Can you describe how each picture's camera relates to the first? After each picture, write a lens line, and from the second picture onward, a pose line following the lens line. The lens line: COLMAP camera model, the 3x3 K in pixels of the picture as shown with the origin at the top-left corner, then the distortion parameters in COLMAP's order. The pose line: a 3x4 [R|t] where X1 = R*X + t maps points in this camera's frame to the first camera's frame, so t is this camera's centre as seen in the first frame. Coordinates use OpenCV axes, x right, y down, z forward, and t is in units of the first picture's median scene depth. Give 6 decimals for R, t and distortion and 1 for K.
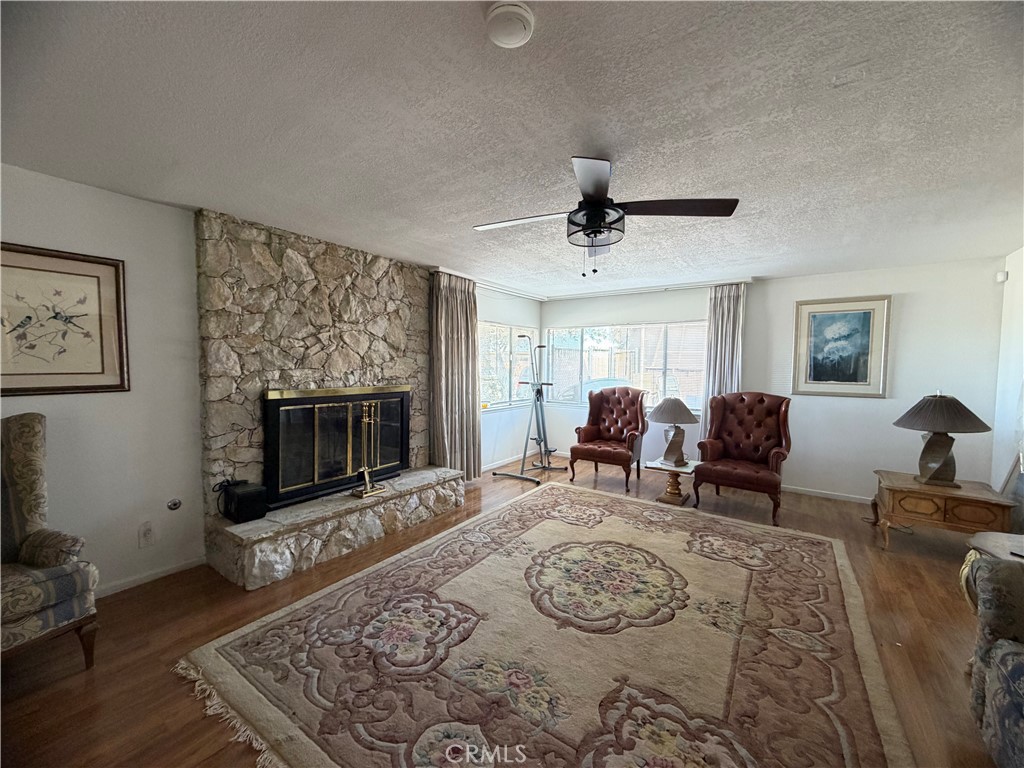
lens RADIAL K [[407.7, 0, 512.3], [0, 407.7, 386.1], [0, 0, 1]] dist [0.002971, -0.000662]
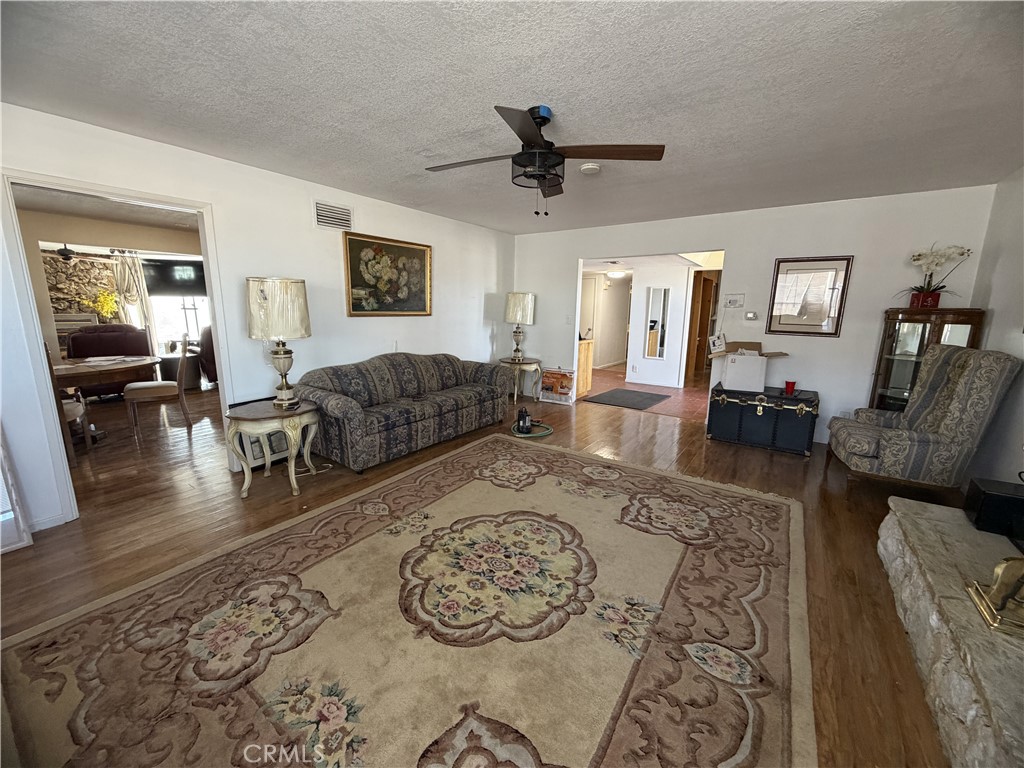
lens RADIAL K [[407.7, 0, 508.9], [0, 407.7, 384.0], [0, 0, 1]] dist [0.002971, -0.000662]
pose [[-0.999718, -0.022924, 0.006159, 0.218516], [-0.020867, 0.972431, 0.232255, -0.075934], [-0.011313, 0.232061, -0.972635, 1.802186]]
